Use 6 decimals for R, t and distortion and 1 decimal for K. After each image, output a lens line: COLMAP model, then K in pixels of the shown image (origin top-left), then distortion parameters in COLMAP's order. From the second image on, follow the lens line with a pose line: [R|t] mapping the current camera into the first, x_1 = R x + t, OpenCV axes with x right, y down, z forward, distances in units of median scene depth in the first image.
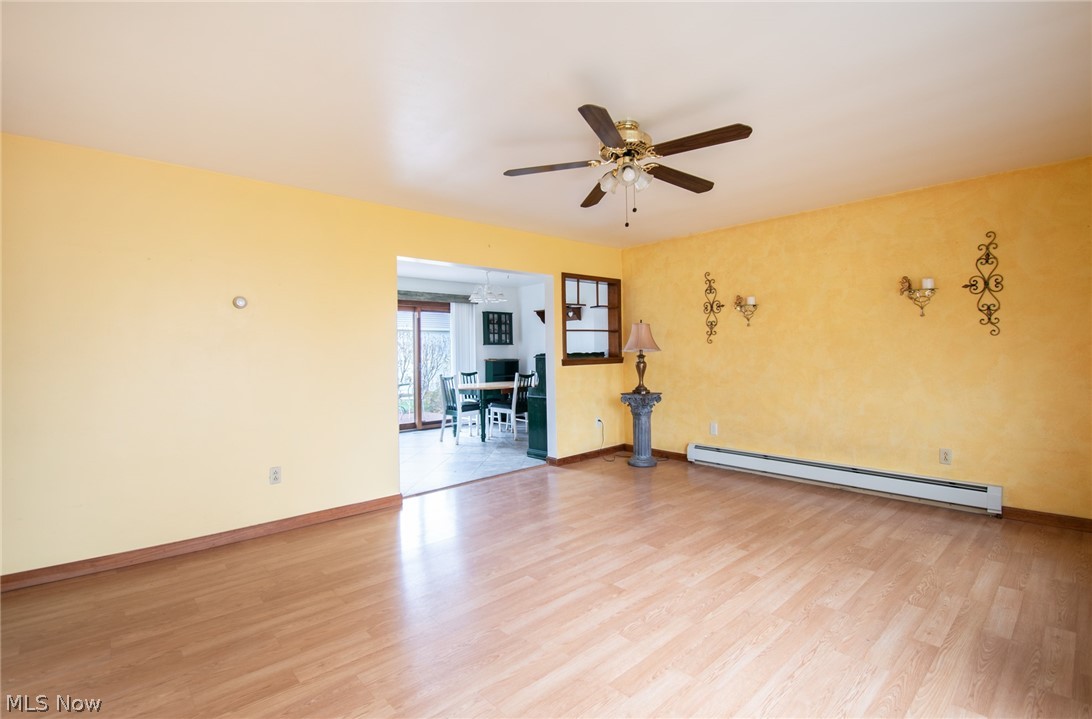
lens RADIAL K [[493.5, 0, 544.8], [0, 493.5, 354.2], [0, 0, 1]] dist [-0.000908, -0.003309]
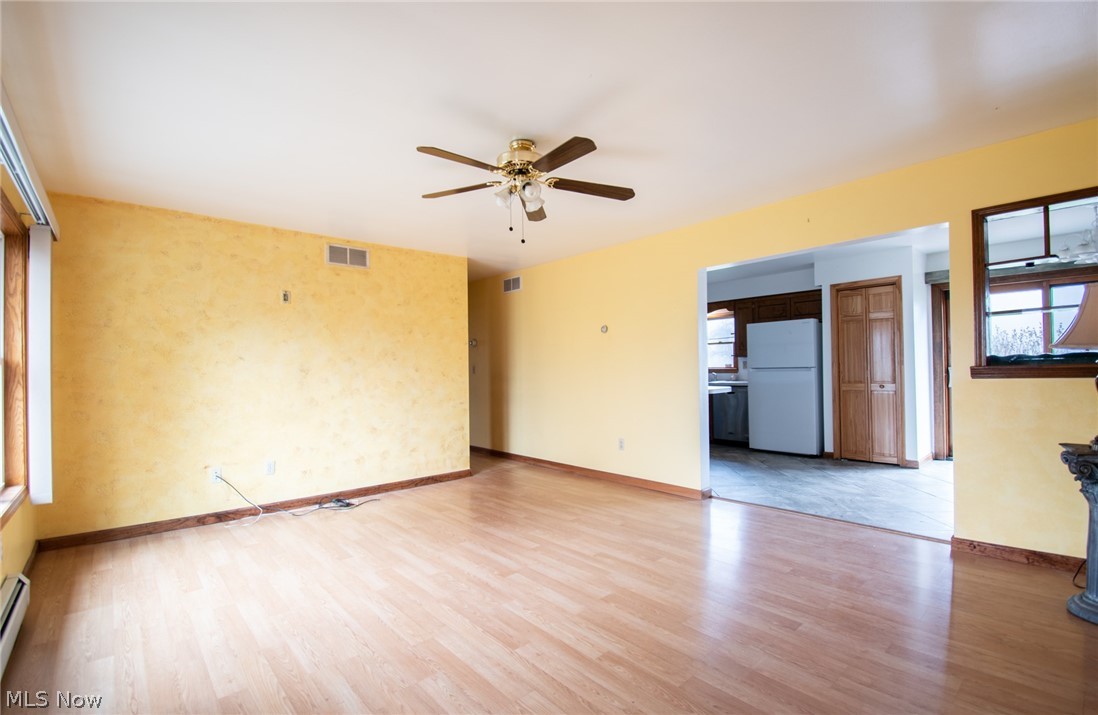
lens RADIAL K [[495.1, 0, 549.4], [0, 495.1, 364.1], [0, 0, 1]] dist [0.010985, 0.000810]
pose [[0.000502, 0.009835, -0.999952, 1.137434], [0.014883, 0.999841, 0.009842, -0.009719], [0.999889, -0.014888, 0.000356, 0.986606]]
